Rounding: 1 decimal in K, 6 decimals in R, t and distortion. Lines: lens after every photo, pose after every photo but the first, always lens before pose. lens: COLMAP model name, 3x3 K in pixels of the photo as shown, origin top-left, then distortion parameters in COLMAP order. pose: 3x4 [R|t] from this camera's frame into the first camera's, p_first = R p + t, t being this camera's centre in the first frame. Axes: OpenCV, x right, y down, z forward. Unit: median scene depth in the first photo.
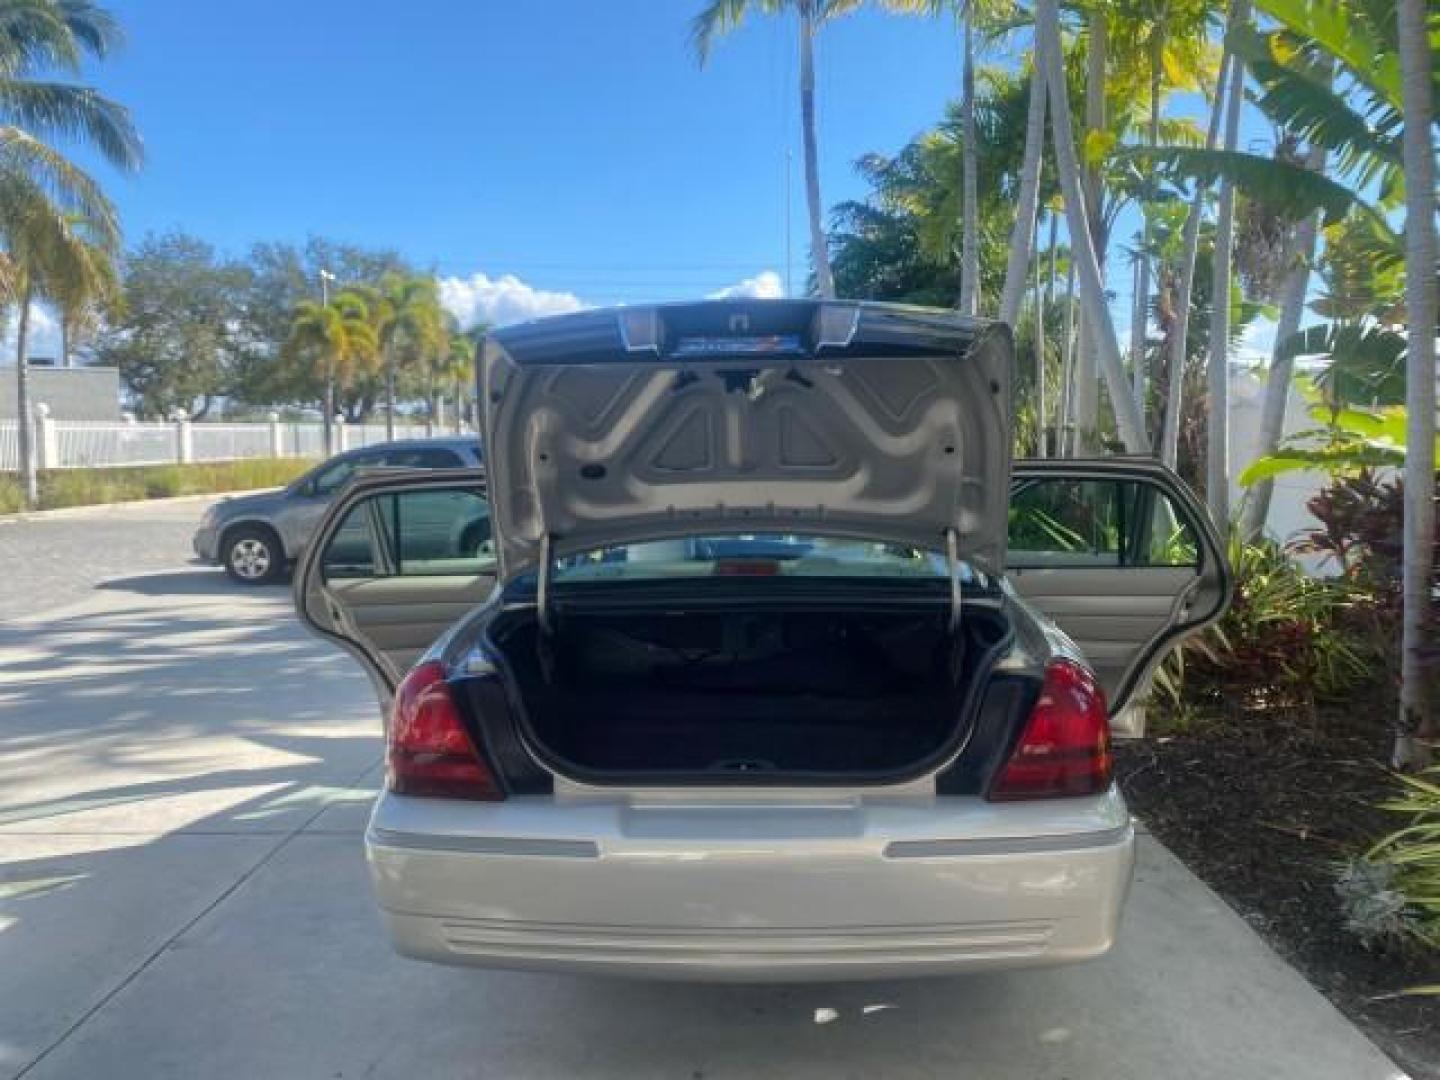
lens RADIAL K [[1108.2, 0, 717.5], [0, 1108.2, 541.3], [0, 0, 1]] dist [0.023465, -0.025666]
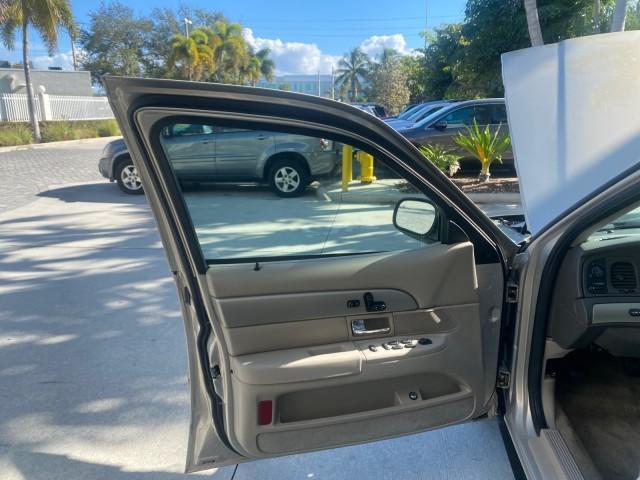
lens RADIAL K [[492.5, 0, 316.9], [0, 492.5, 237.5], [0, 0, 1]] dist [0.023465, -0.025666]
pose [[0.994840, 0.026966, -0.097802, -0.049459], [-0.011000, 0.987016, 0.160247, -0.008797], [0.100854, -0.158344, 0.982220, 0.180170]]
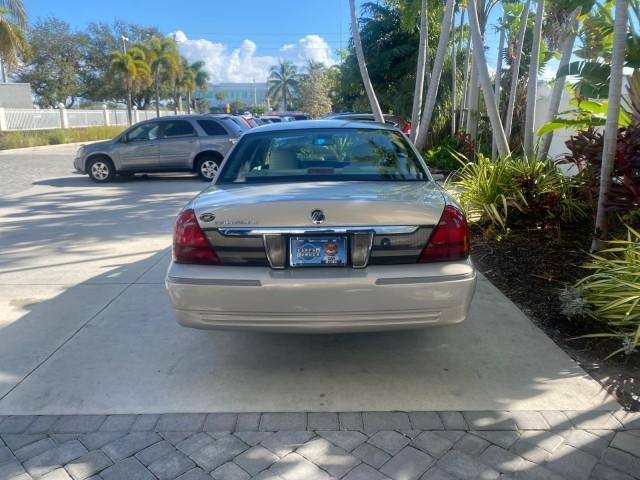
lens RADIAL K [[492.5, 0, 319.7], [0, 492.5, 238.5], [0, 0, 1]] dist [0.023465, -0.025666]
pose [[0.999749, -0.008044, 0.020916, 0.000164], [0.004843, 0.988858, 0.148782, 0.002148], [-0.021879, -0.148643, 0.988649, -0.007967]]
